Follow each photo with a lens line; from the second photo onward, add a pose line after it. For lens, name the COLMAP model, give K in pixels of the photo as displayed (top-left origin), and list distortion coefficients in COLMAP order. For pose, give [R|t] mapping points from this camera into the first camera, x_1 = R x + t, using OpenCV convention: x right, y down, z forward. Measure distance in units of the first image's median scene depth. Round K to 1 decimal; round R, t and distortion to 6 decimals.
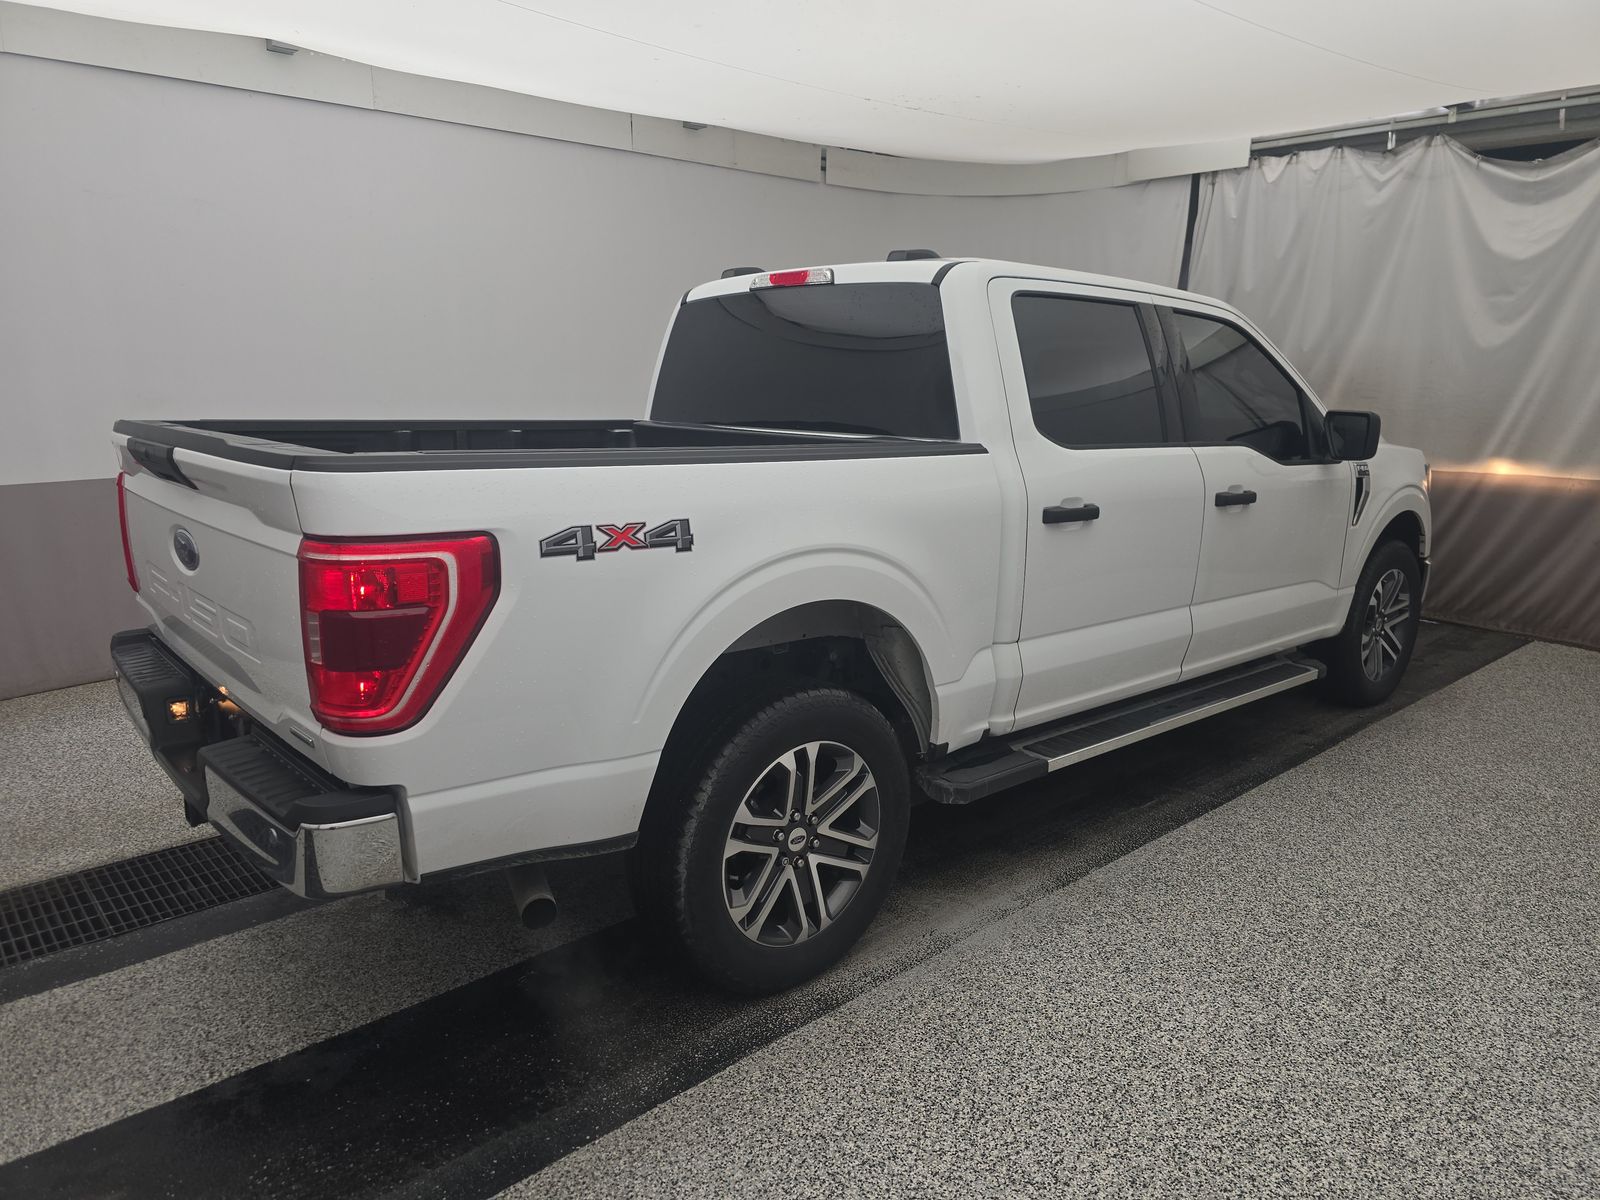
lens RADIAL K [[1075.7, 0, 800.0], [0, 1075.7, 600.0], [0, 0, 1]] dist [0.047580, -0.031630]
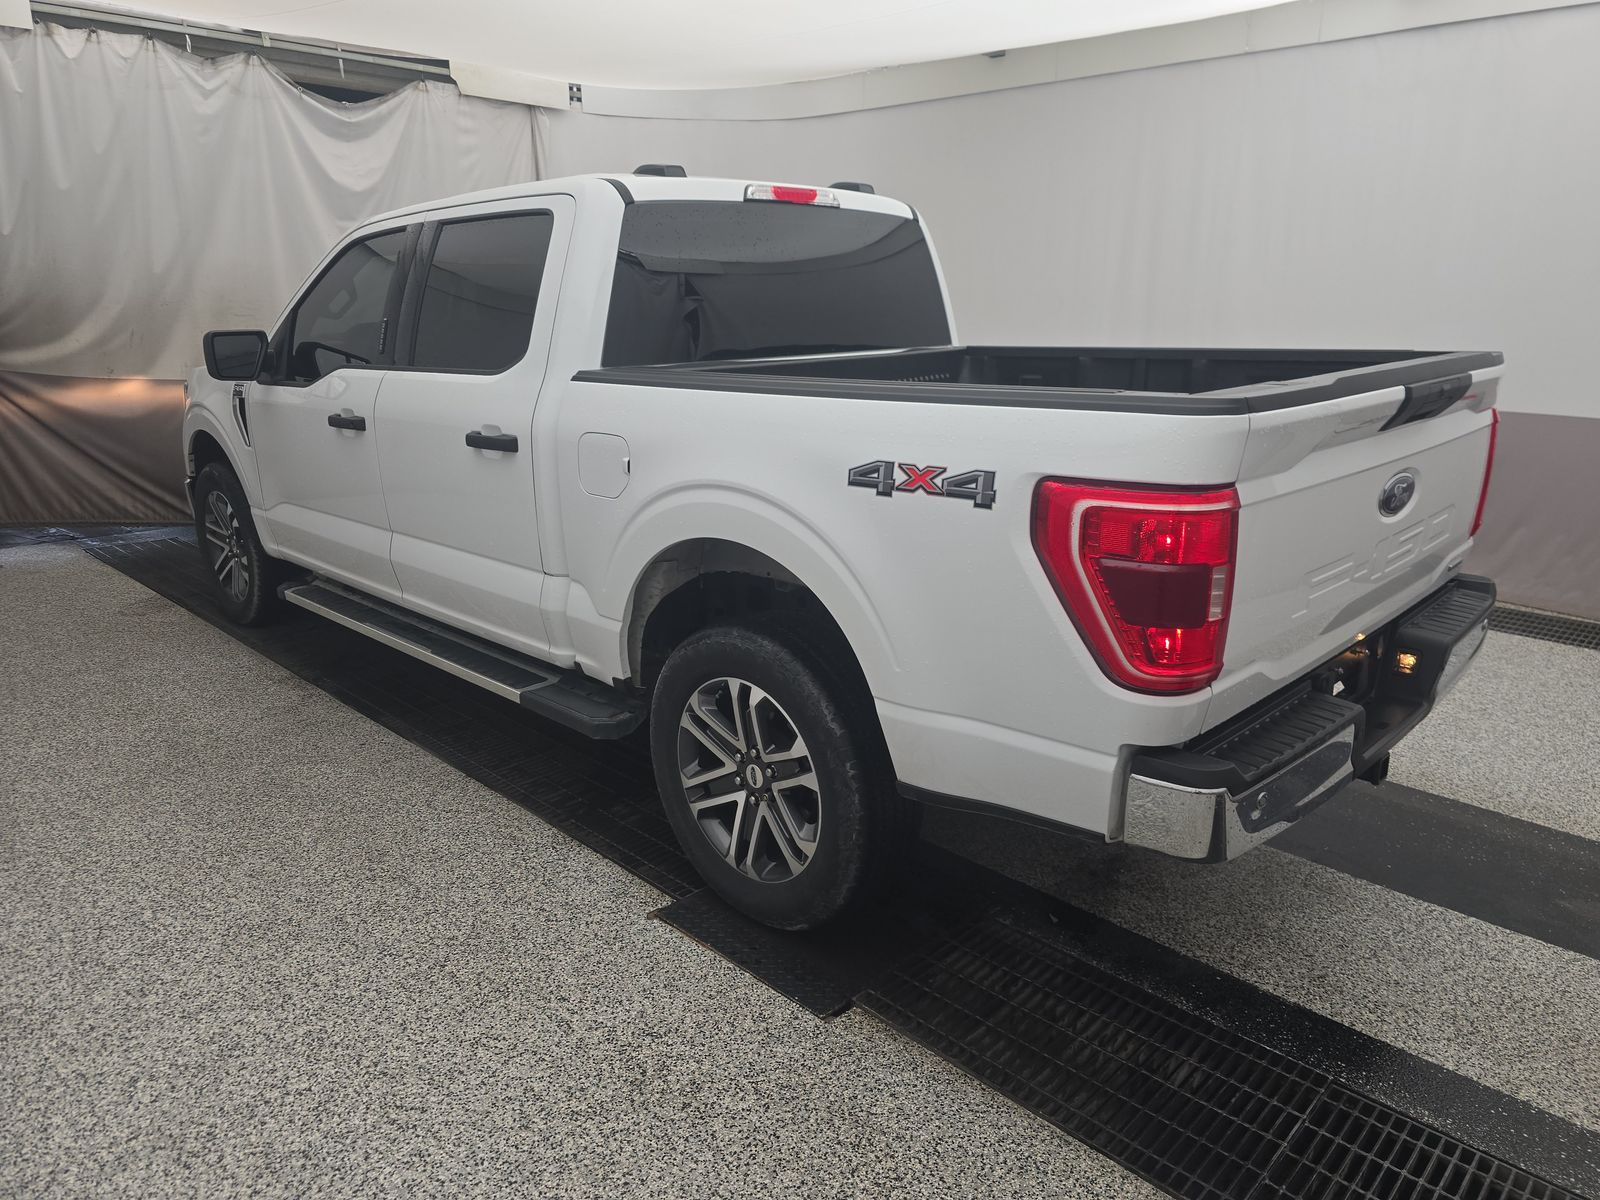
lens RADIAL K [[1068.9, 0, 784.1], [0, 1068.9, 612.8], [0, 0, 1]] dist [0.047646, -0.039312]
pose [[-0.063233, -0.298500, 0.952313, -0.606455], [0.211069, 0.928637, 0.305094, -0.146901], [-0.975424, 0.220295, 0.004284, 0.645255]]
